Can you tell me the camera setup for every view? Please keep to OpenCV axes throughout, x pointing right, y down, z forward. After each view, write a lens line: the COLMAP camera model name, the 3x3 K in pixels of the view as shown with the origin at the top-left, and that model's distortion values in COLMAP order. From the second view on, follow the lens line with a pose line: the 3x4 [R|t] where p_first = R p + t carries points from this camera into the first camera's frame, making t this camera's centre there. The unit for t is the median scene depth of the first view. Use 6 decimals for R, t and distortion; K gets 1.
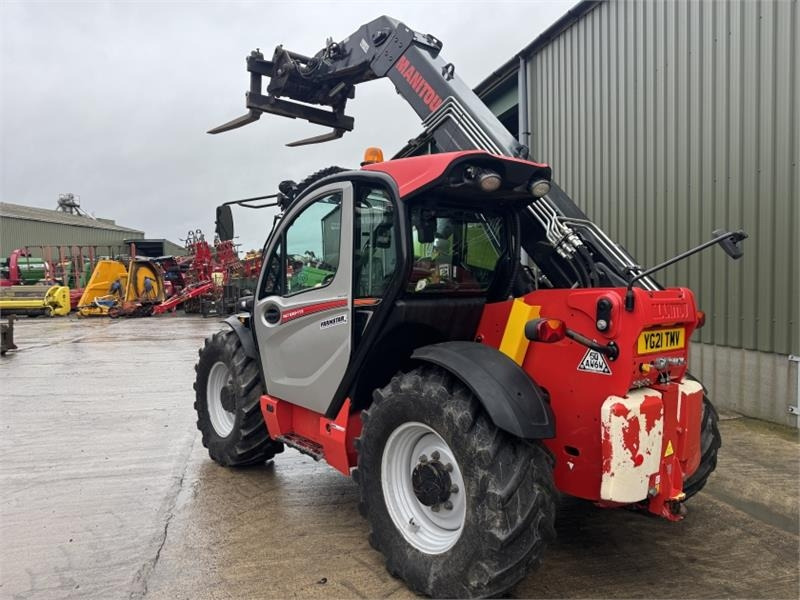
lens RADIAL K [[601.8, 0, 400.0], [0, 601.8, 300.0], [0, 0, 1]] dist [0.067083, -0.075600]
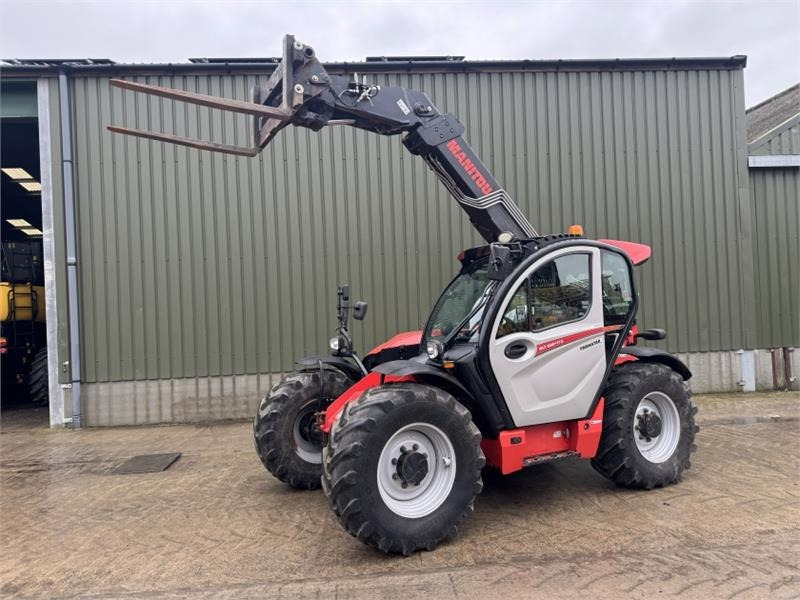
lens RADIAL K [[601.8, 0, 400.0], [0, 601.8, 300.0], [0, 0, 1]] dist [0.067083, -0.075600]
pose [[0.121106, 0.030973, 0.992156, -1.517603], [0.085576, 0.995466, -0.041522, -0.045468], [-0.988944, 0.089934, 0.117907, 1.235369]]
